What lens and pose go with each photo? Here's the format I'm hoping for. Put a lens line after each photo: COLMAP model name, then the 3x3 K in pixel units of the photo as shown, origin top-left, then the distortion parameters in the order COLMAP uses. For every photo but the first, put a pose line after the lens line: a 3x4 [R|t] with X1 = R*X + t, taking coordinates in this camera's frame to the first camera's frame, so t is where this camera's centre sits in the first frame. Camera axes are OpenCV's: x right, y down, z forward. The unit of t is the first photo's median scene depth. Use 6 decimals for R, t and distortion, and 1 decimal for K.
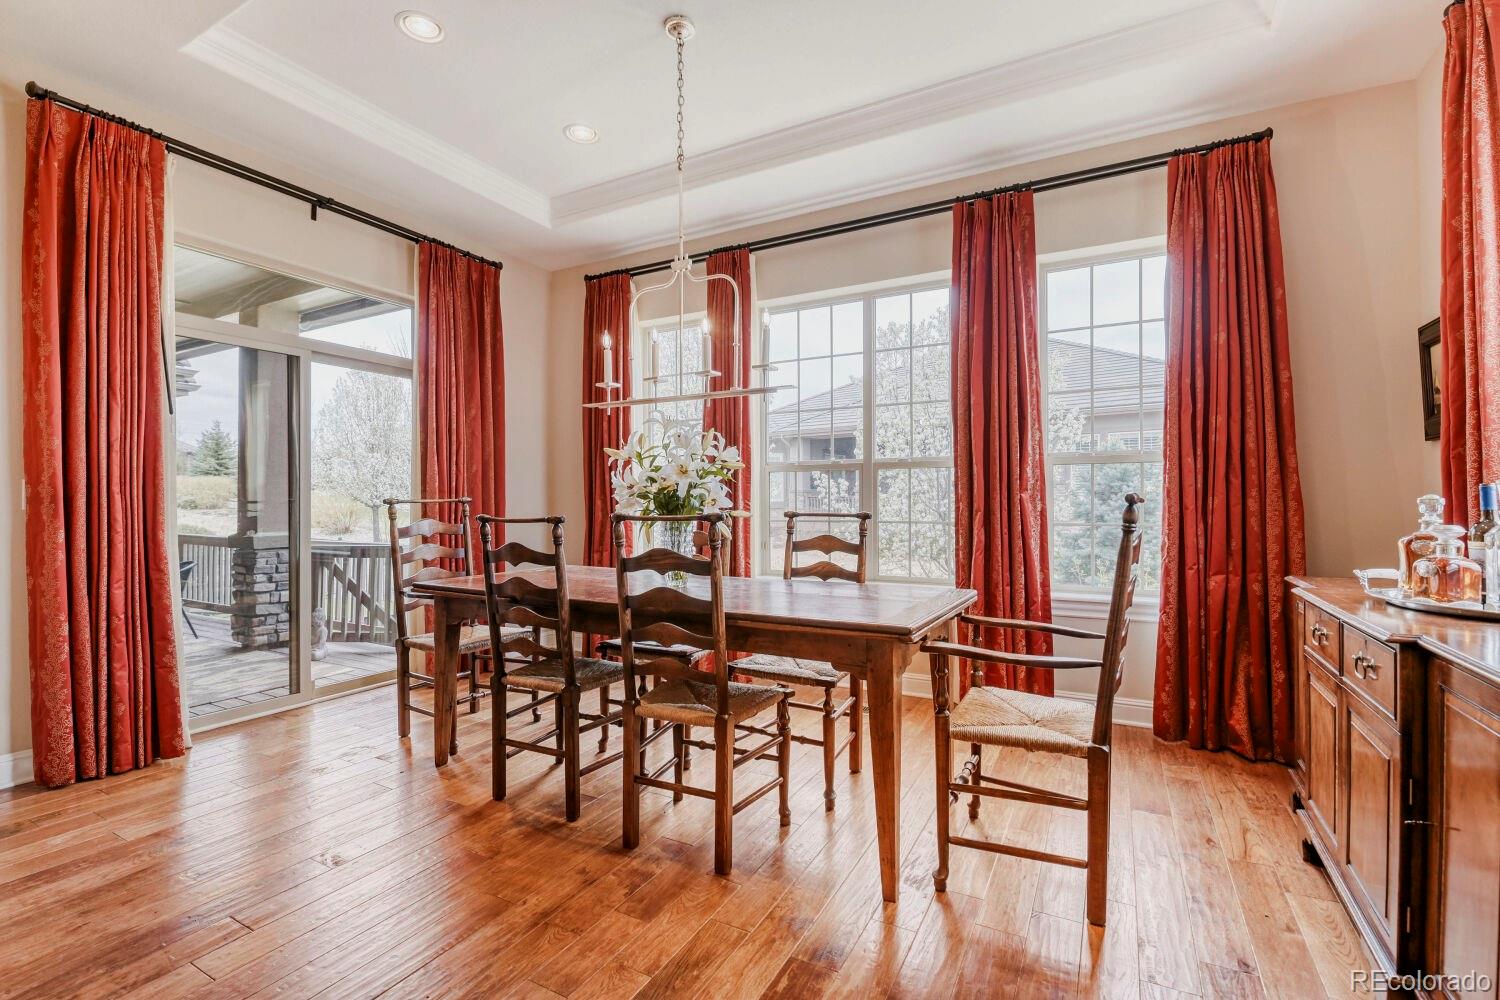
lens RADIAL K [[688.7, 0, 751.8], [0, 688.7, 489.3], [0, 0, 1]] dist [0.011500, -0.001384]
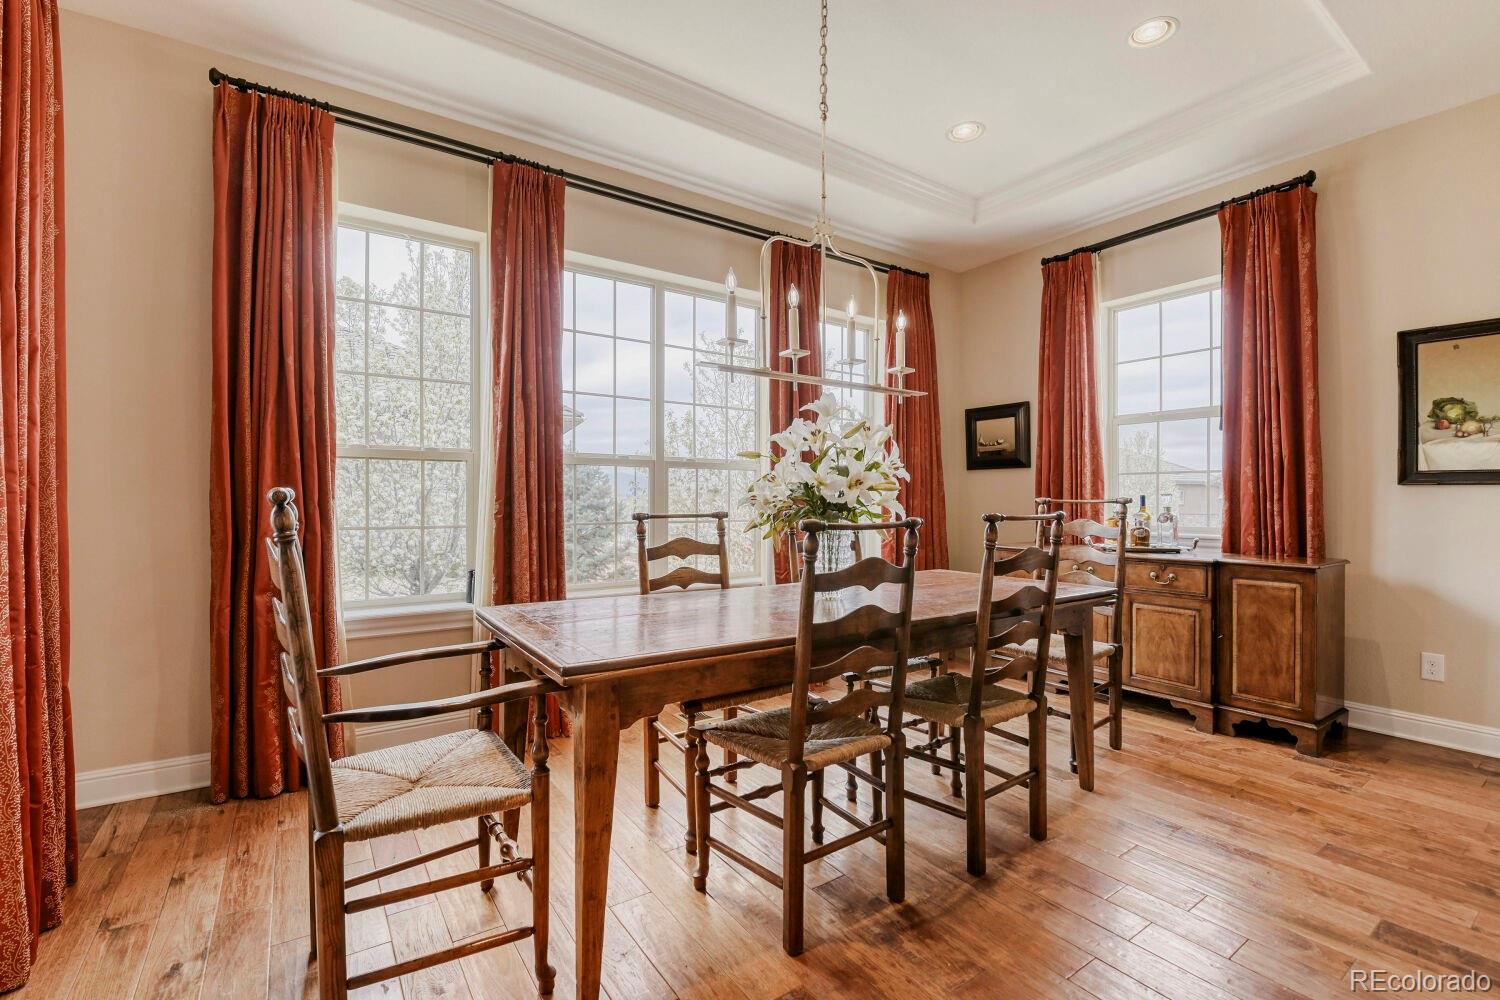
lens RADIAL K [[672.2, 0, 748.4], [0, 672.2, 499.0], [0, 0, 1]] dist [0.004064, -0.003672]
pose [[0.439365, 0.002189, 0.898306, -0.687212], [-0.016873, 0.999841, 0.005816, 0.007334], [-0.898150, -0.017712, 0.439332, 0.542351]]
